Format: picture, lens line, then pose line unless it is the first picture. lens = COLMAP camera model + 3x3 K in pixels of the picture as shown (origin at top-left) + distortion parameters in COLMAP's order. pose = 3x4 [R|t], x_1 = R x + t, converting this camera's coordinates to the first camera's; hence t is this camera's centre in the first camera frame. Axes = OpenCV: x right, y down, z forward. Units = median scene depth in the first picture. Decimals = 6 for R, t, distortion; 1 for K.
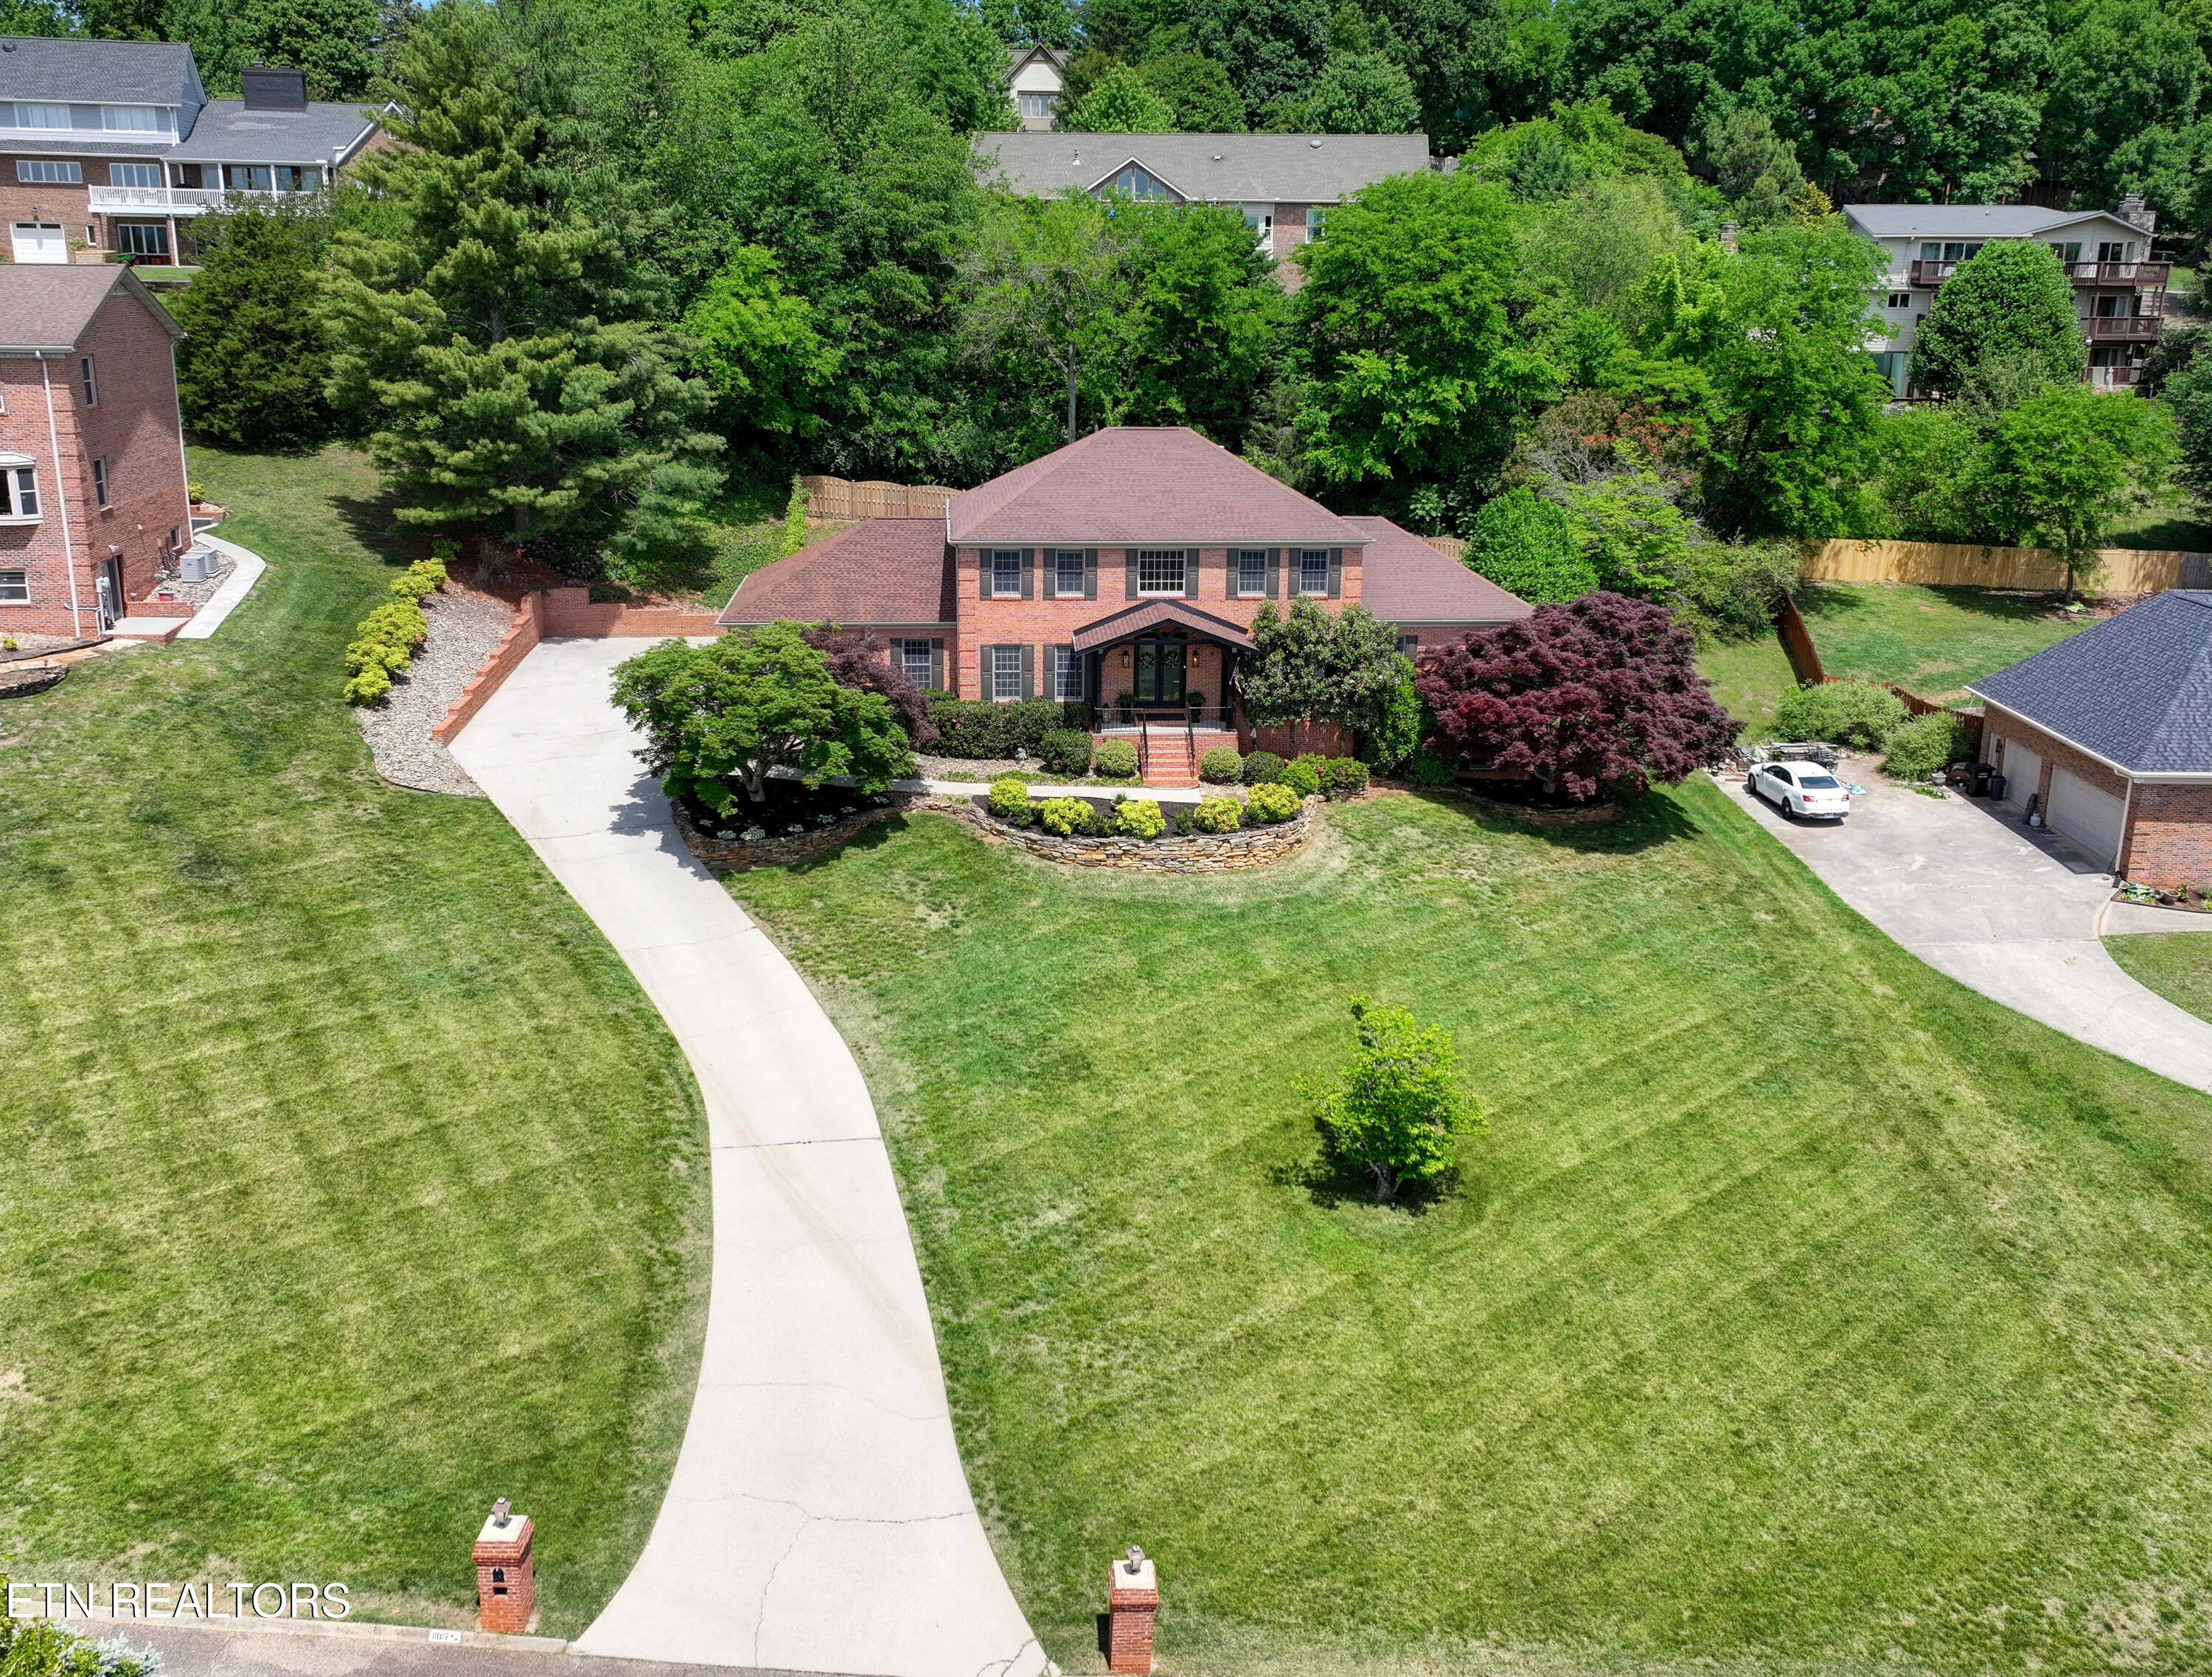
lens RADIAL K [[1703.5, 0, 1106.0], [0, 1703.5, 838.5], [0, 0, 1]] dist [-0.009705, 0.000416]
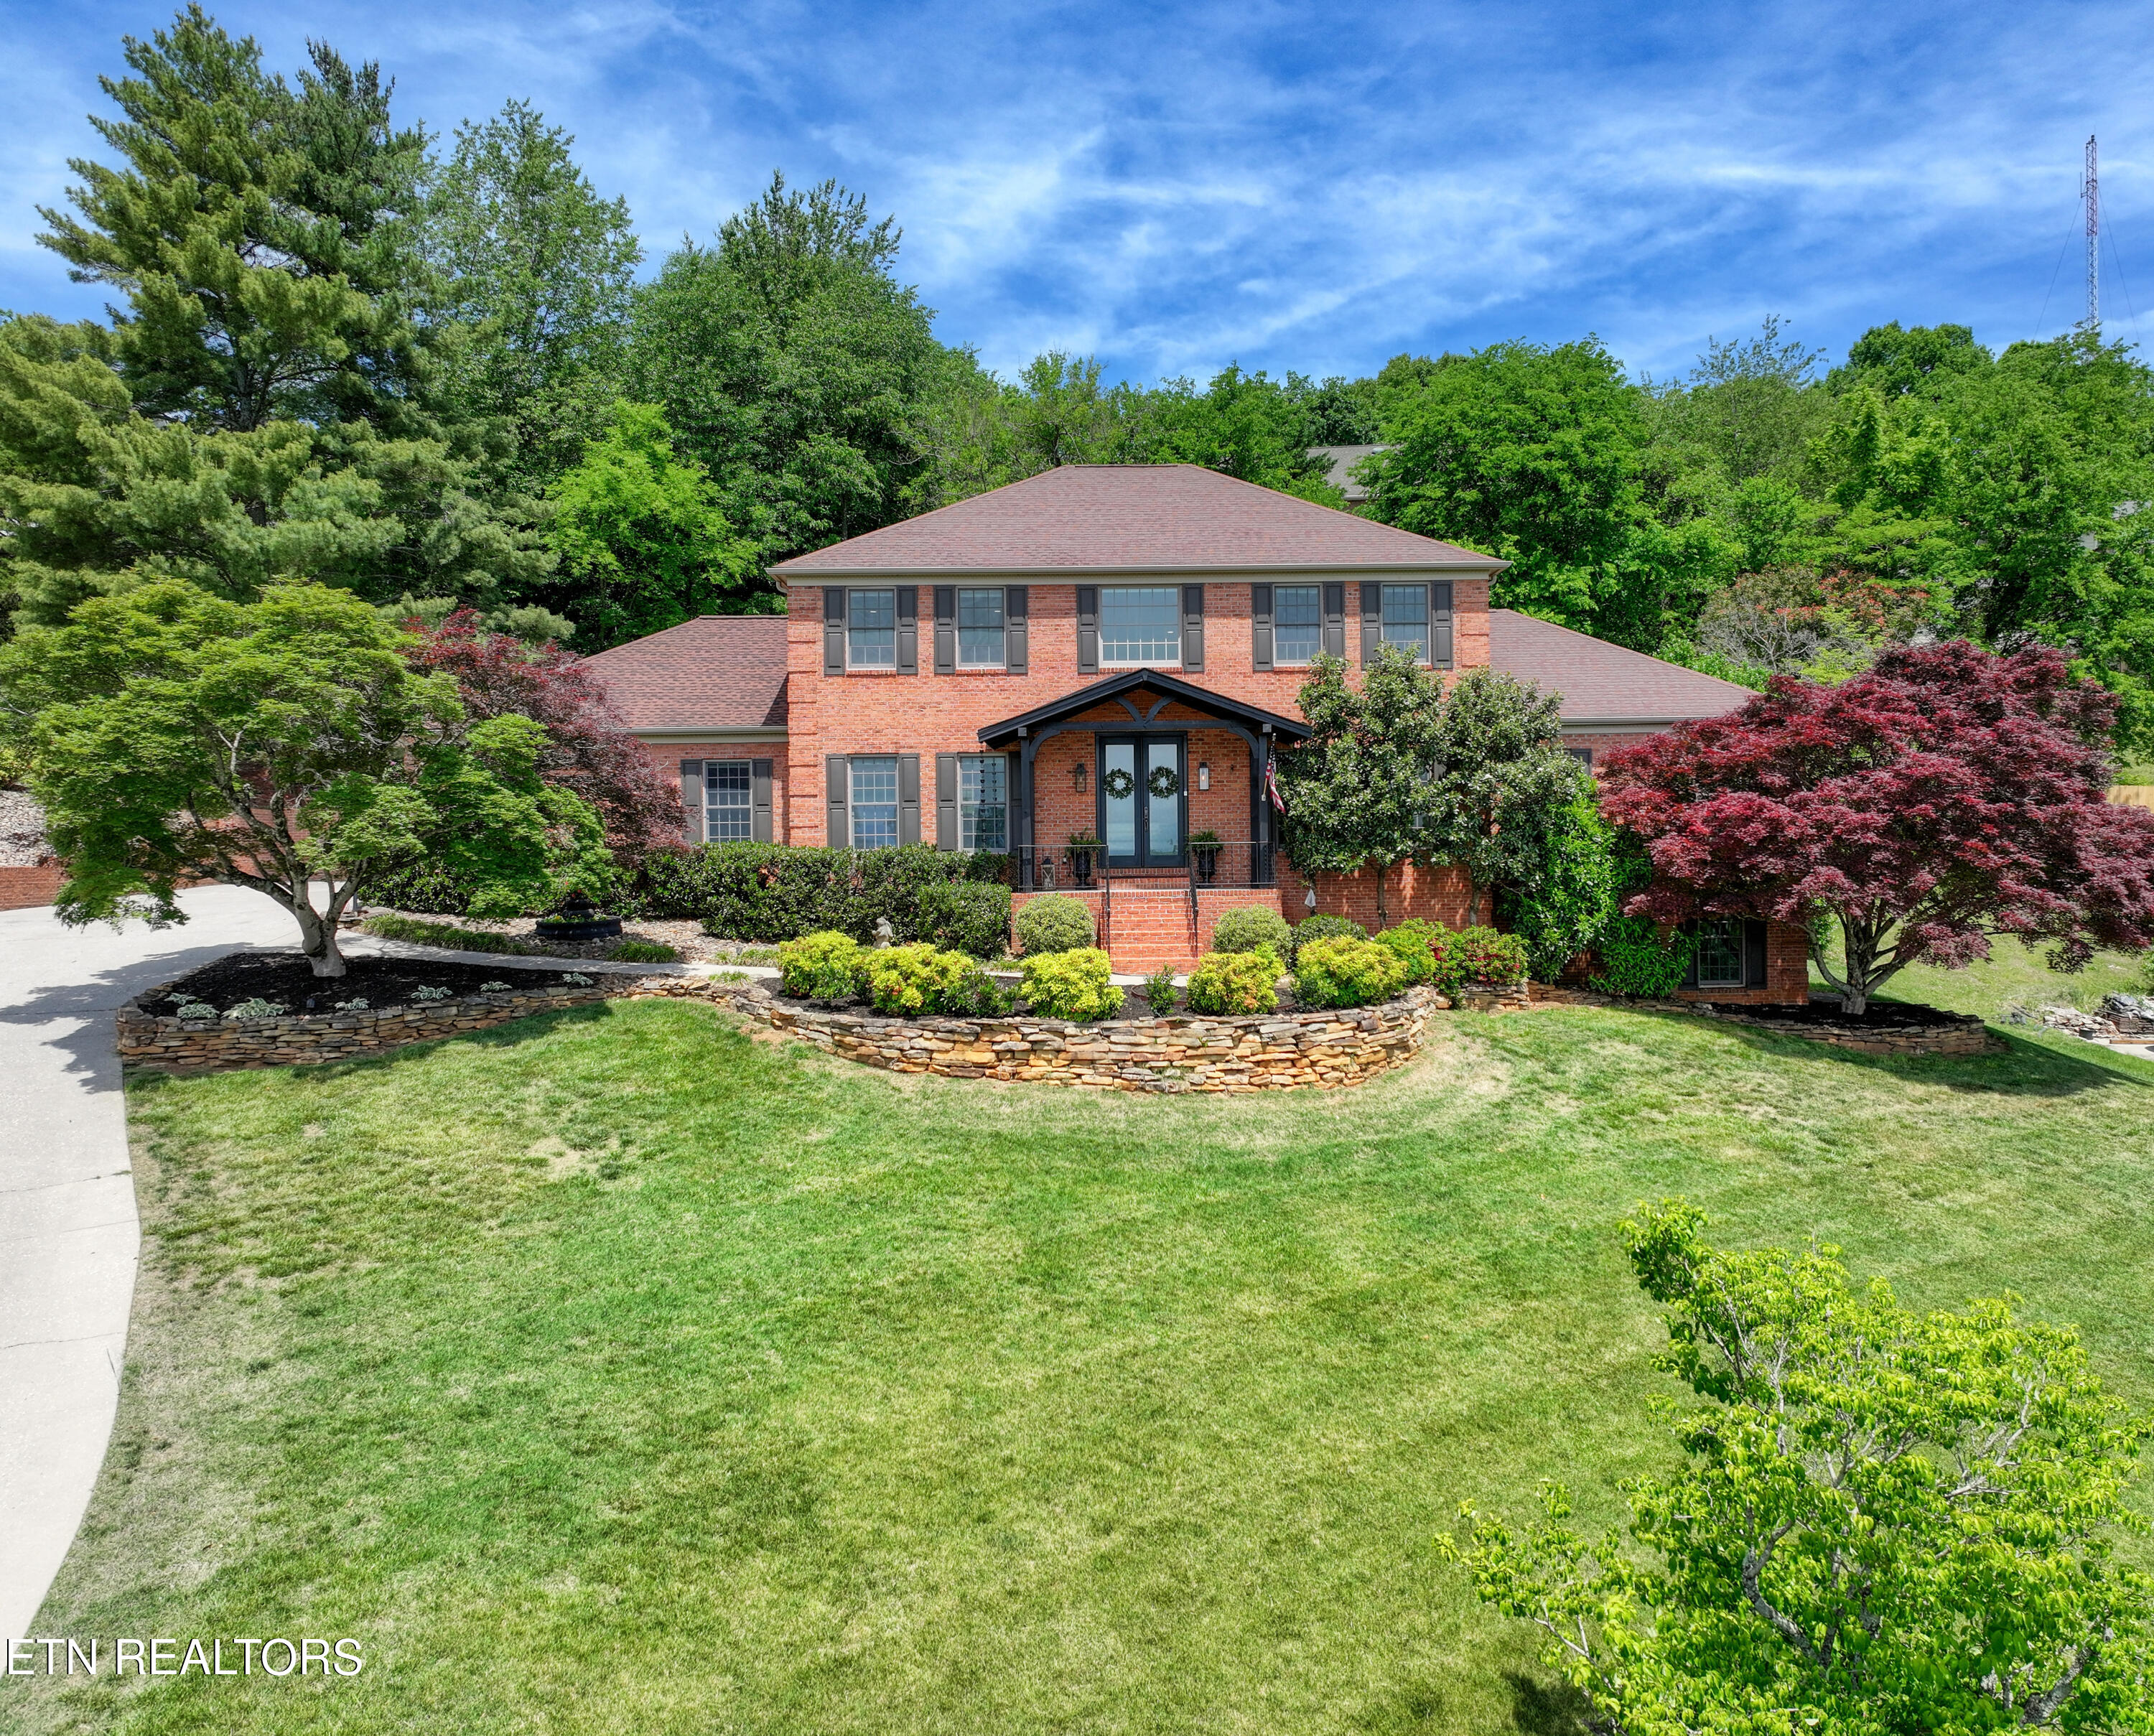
lens RADIAL K [[1621.2, 0, 1112.4], [0, 1621.2, 907.6], [0, 0, 1]] dist [0.022584, -0.058303]
pose [[0.998425, -0.020297, -0.052302, 0.051720], [0.006475, 0.967723, -0.251935, 0.076592], [0.055727, 0.251199, 0.966330, 0.506498]]
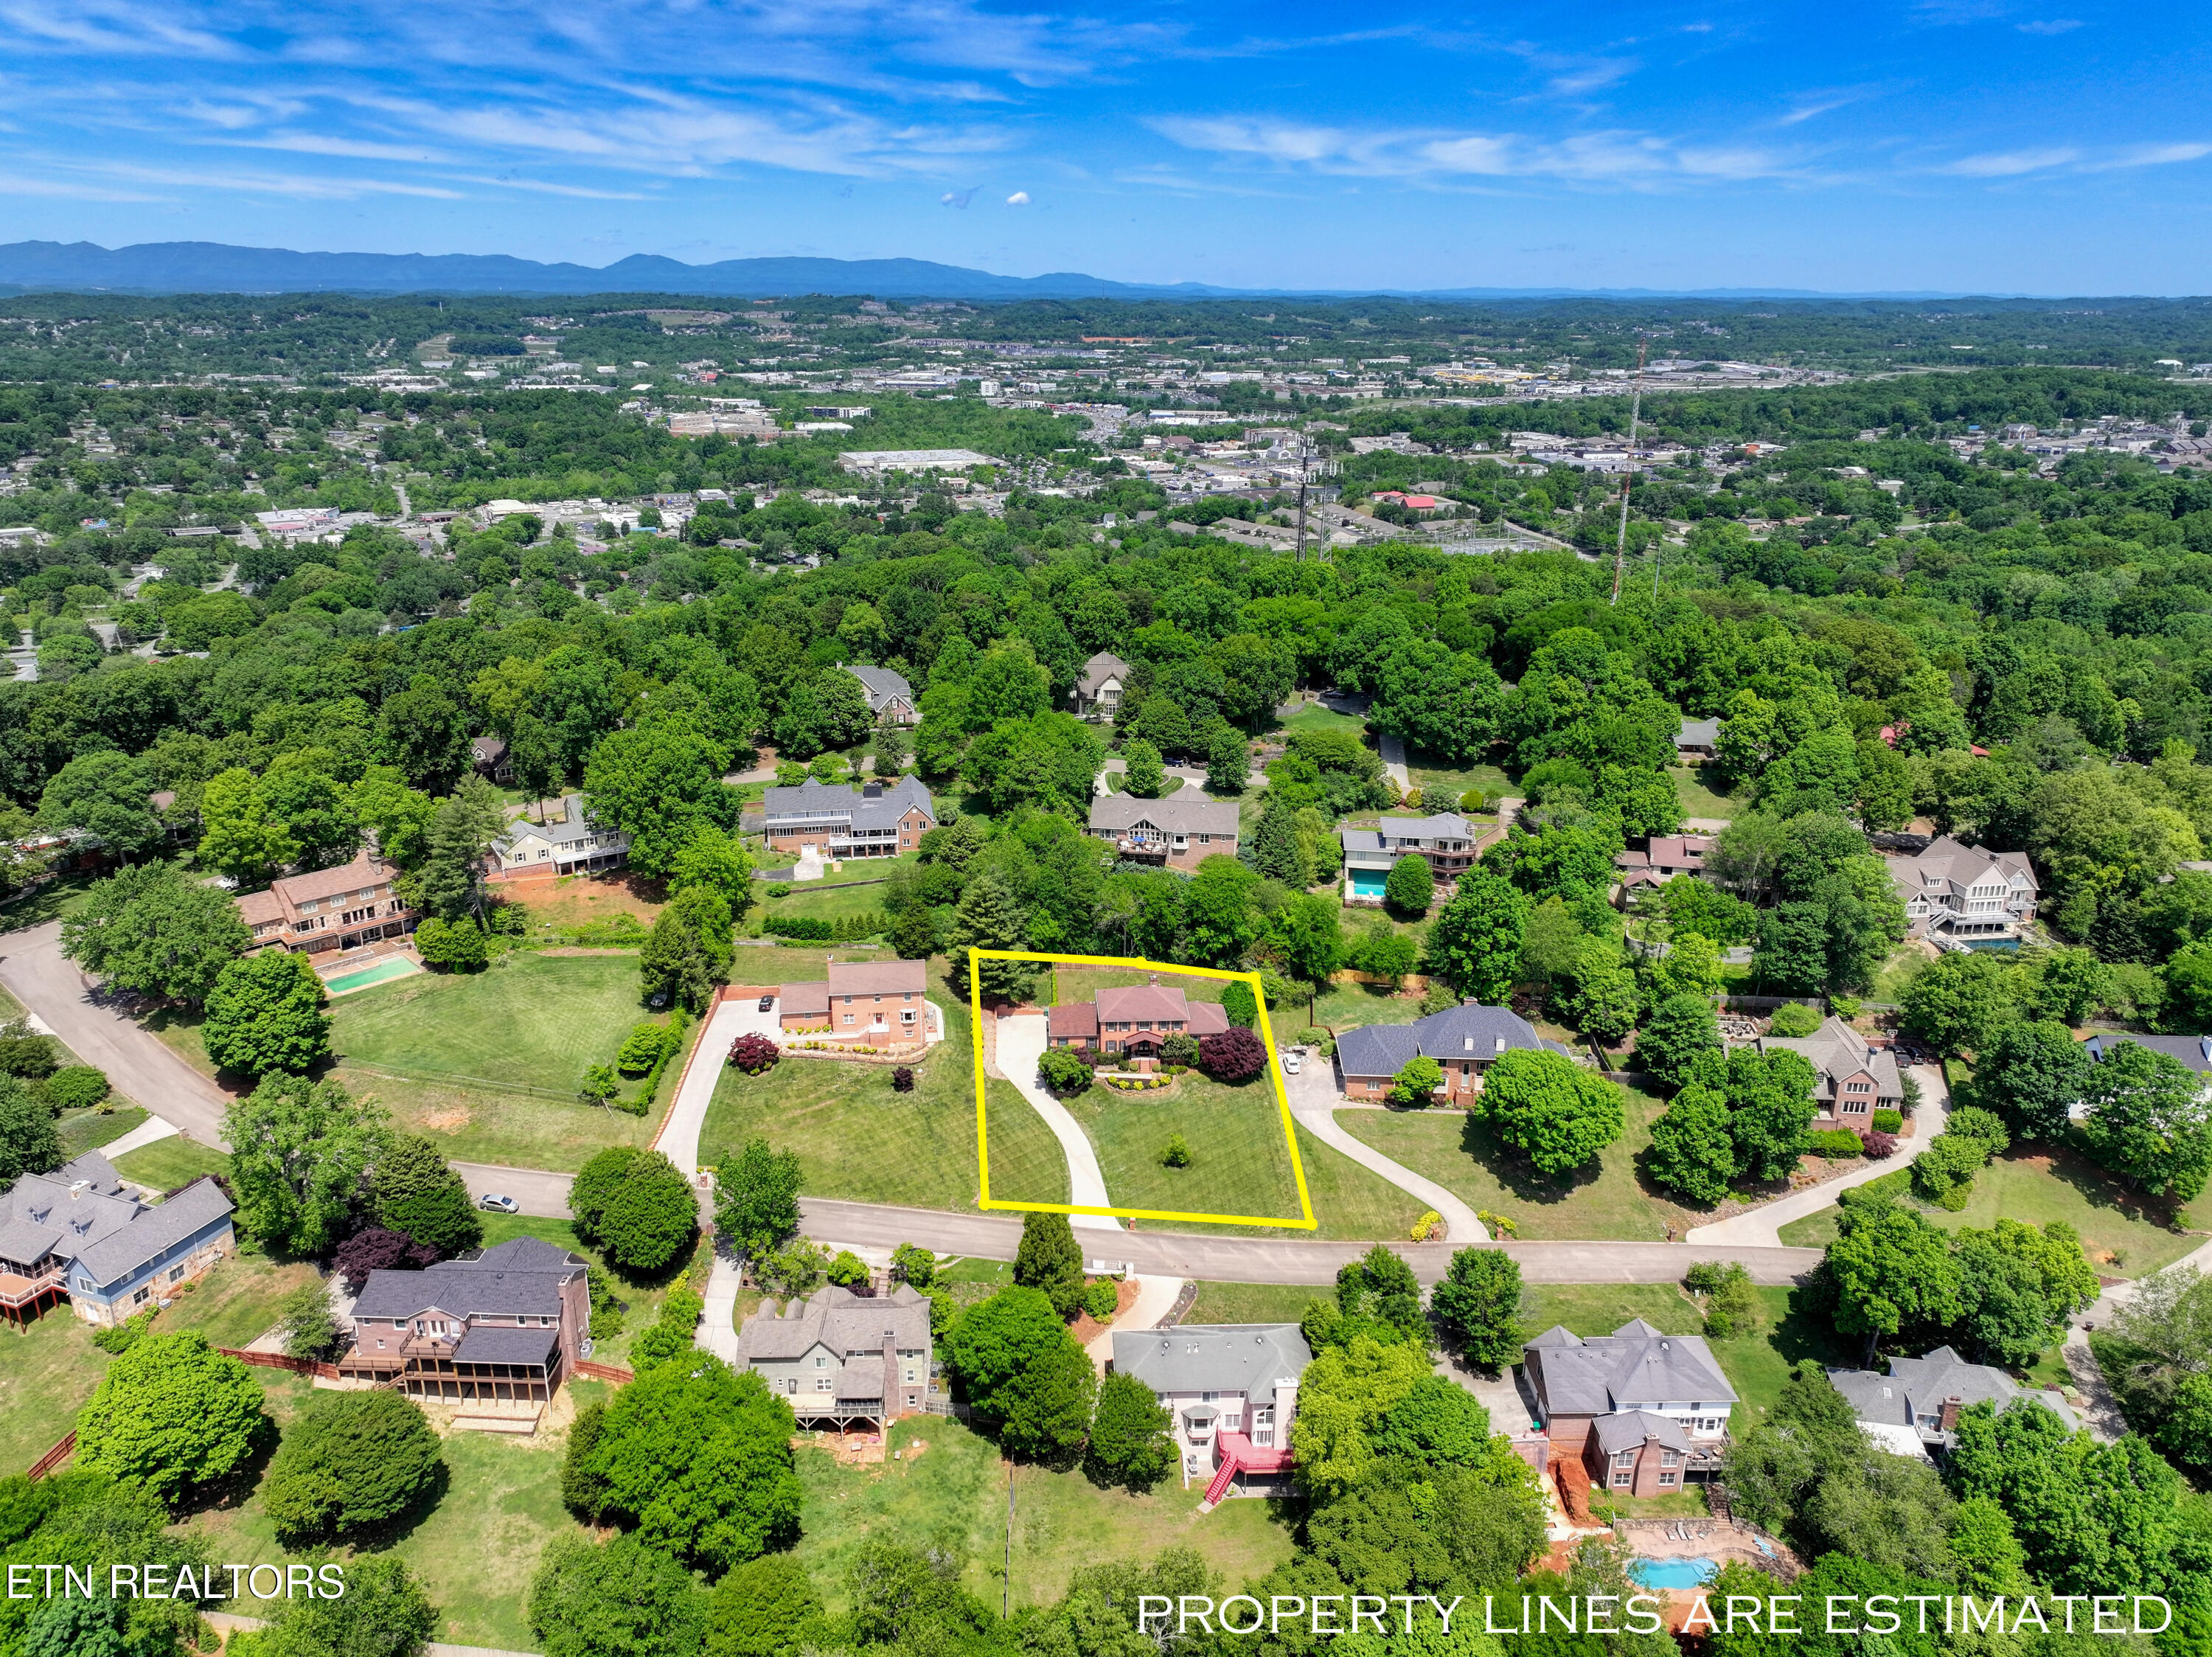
lens RADIAL K [[1559.6, 0, 1106.0], [0, 1559.6, 828.5], [0, 0, 1]] dist [-0.041330, -0.000912]
pose [[0.999548, 0.005970, -0.029477, 0.051566], [-0.003606, 0.996821, 0.079597, -1.056395], [0.029858, -0.079455, 0.996391, -3.287848]]
